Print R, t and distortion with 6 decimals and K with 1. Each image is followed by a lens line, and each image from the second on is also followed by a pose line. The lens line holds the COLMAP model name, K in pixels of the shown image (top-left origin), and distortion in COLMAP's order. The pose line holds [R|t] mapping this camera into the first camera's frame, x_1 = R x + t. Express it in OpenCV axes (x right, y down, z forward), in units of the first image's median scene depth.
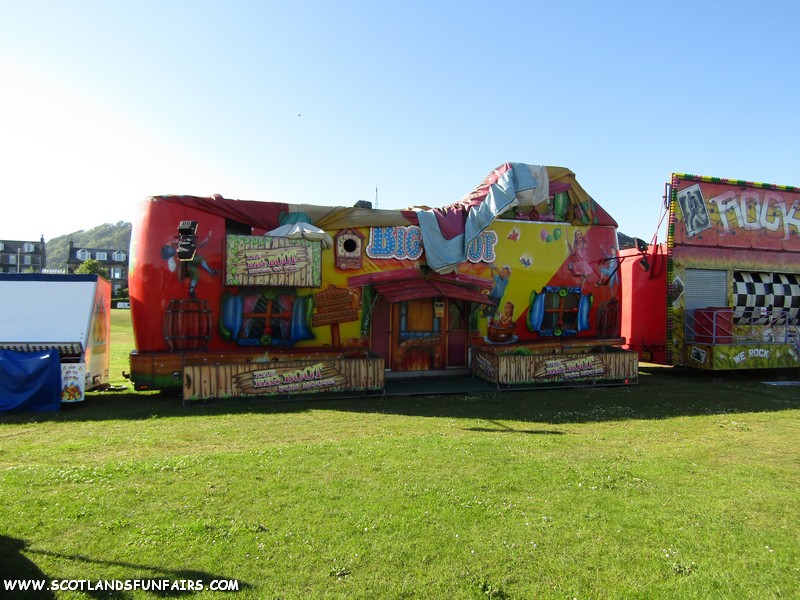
lens RADIAL K [[583.8, 0, 400.0], [0, 583.8, 300.0], [0, 0, 1]] dist [0.007294, -0.001368]
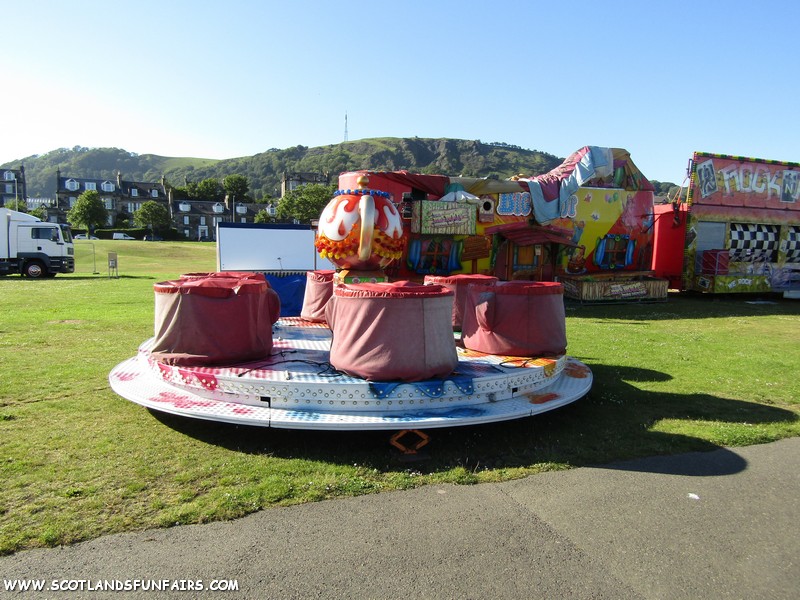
lens RADIAL K [[583.8, 0, 400.0], [0, 583.8, 300.0], [0, 0, 1]] dist [0.007294, -0.001368]
pose [[0.998438, 0.004277, 0.055699, -0.318428], [-0.010662, 0.993326, 0.114846, -0.020776], [-0.054836, -0.115261, 0.991821, -0.390076]]
